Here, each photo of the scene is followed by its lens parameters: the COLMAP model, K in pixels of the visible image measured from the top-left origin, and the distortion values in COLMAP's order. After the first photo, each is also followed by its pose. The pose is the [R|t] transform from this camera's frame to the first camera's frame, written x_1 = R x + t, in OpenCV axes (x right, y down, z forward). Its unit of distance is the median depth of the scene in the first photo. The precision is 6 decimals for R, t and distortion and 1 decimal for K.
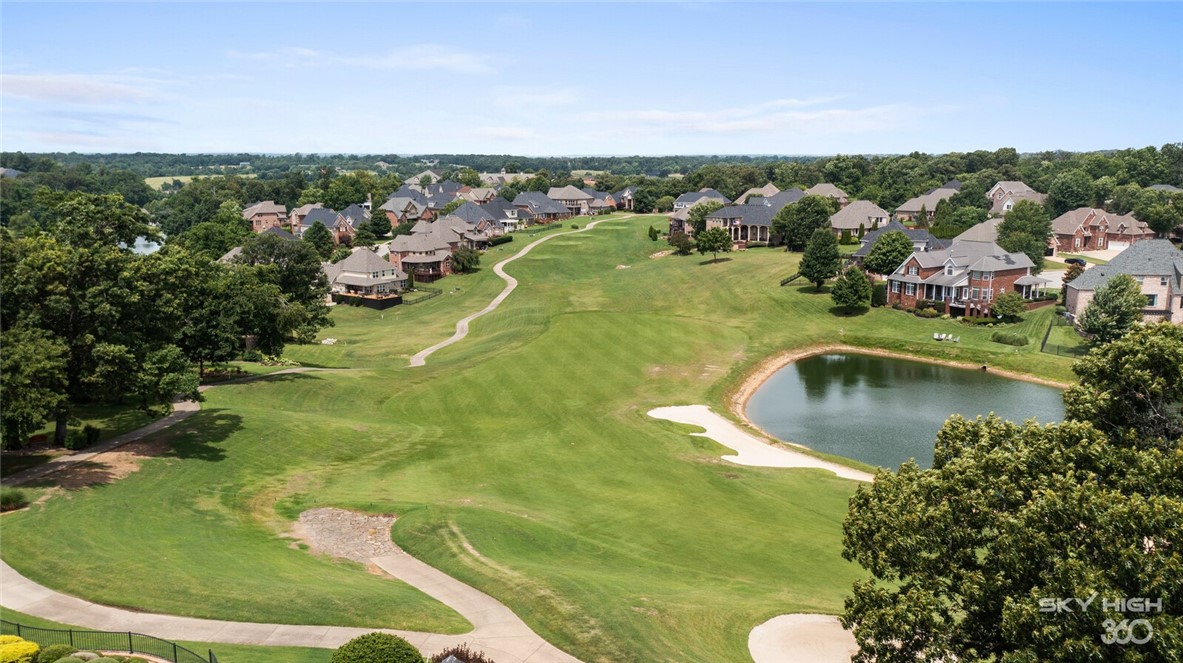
lens RADIAL K [[950.9, 0, 590.1], [0, 950.9, 334.2], [0, 0, 1]] dist [0.074642, -0.006491]
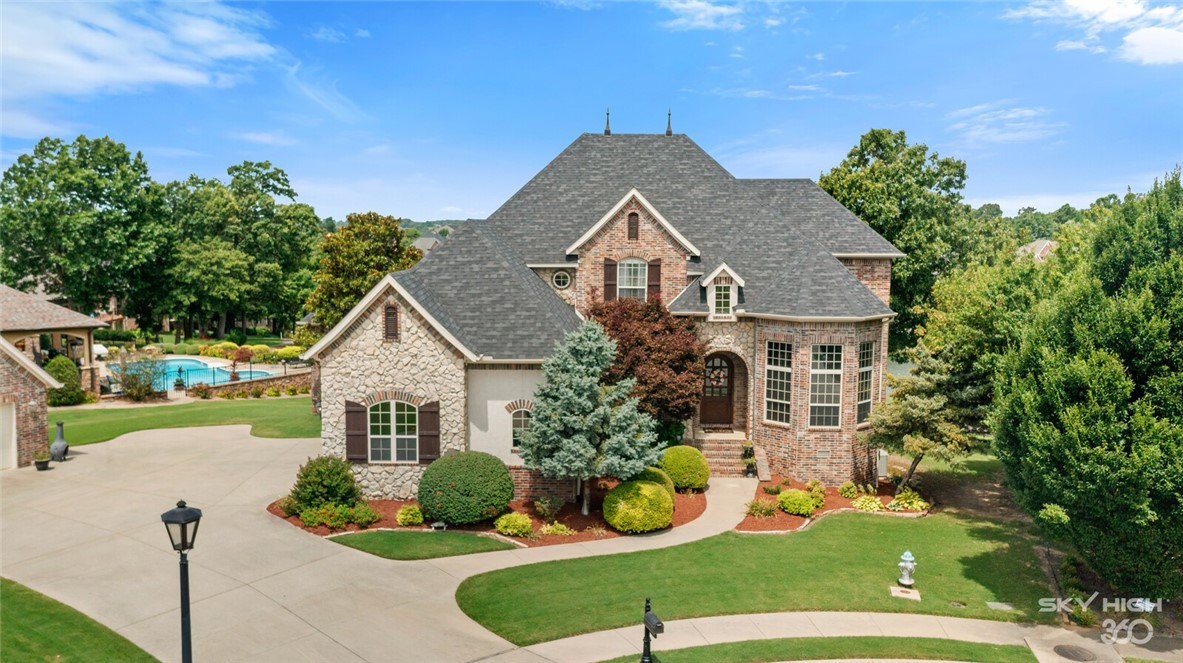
lens RADIAL K [[950.9, 0, 587.5], [0, 950.9, 324.6], [0, 0, 1]] dist [0.074642, -0.006491]
pose [[0.999882, 0.013880, -0.006609, -0.023120], [-0.014345, 0.996976, -0.076369, 0.190258], [0.005529, 0.076455, 0.997058, -0.353664]]
